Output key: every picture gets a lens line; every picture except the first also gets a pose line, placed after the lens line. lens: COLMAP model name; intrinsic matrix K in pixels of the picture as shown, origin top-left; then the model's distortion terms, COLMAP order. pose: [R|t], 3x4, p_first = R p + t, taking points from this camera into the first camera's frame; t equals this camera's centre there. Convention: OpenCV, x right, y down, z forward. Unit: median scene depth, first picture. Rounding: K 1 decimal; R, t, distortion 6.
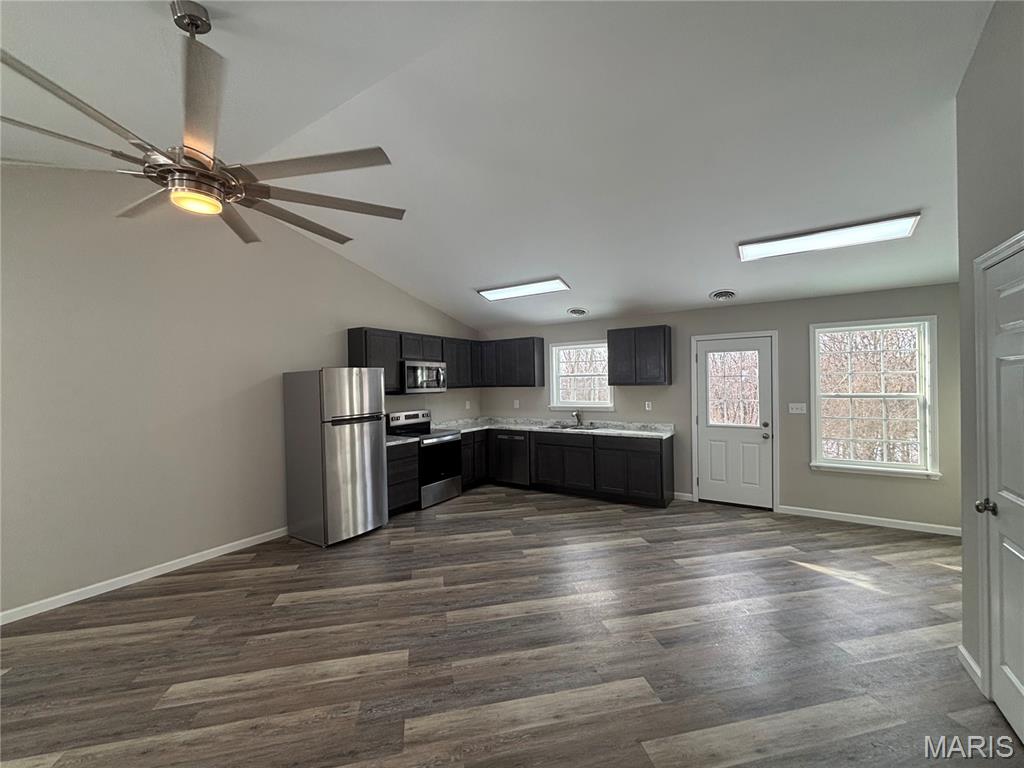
lens RADIAL K [[415.1, 0, 511.5], [0, 415.1, 381.6], [0, 0, 1]] dist [-0.000489, -0.000401]
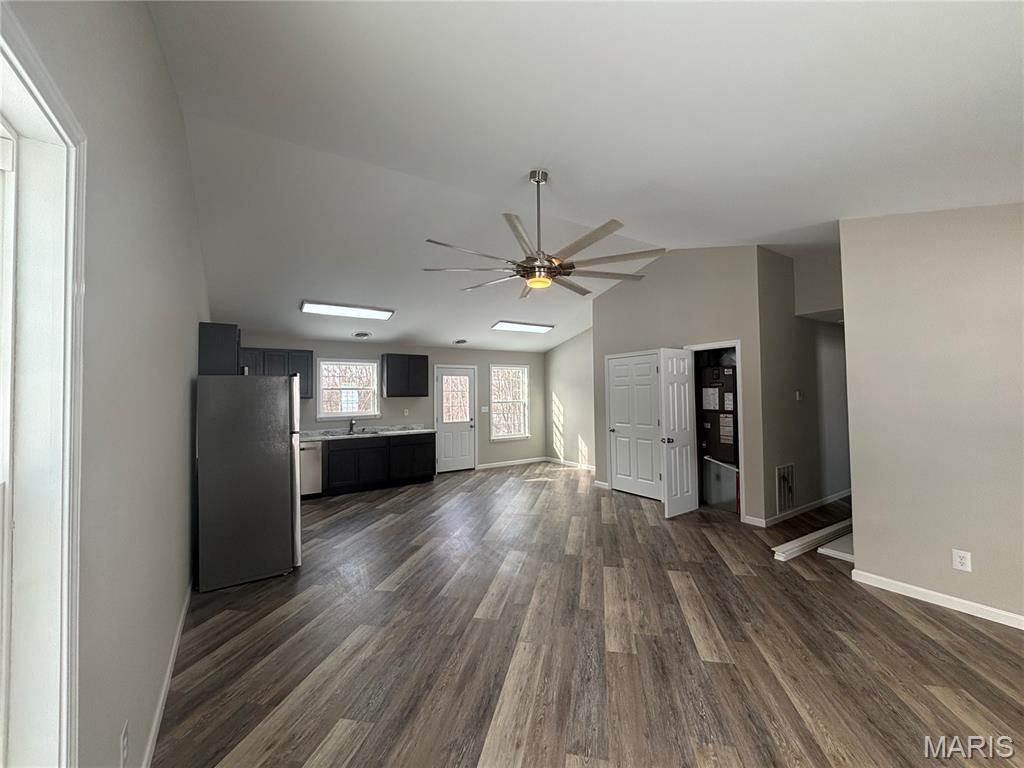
lens RADIAL K [[415.1, 0, 511.3], [0, 415.1, 384.4], [0, 0, 1]] dist [-0.000489, -0.000401]
pose [[0.399311, 0.031235, 0.916283, -0.900081], [0.002655, 0.999376, -0.035225, 0.018735], [-0.916812, 0.016498, 0.398978, 0.161157]]
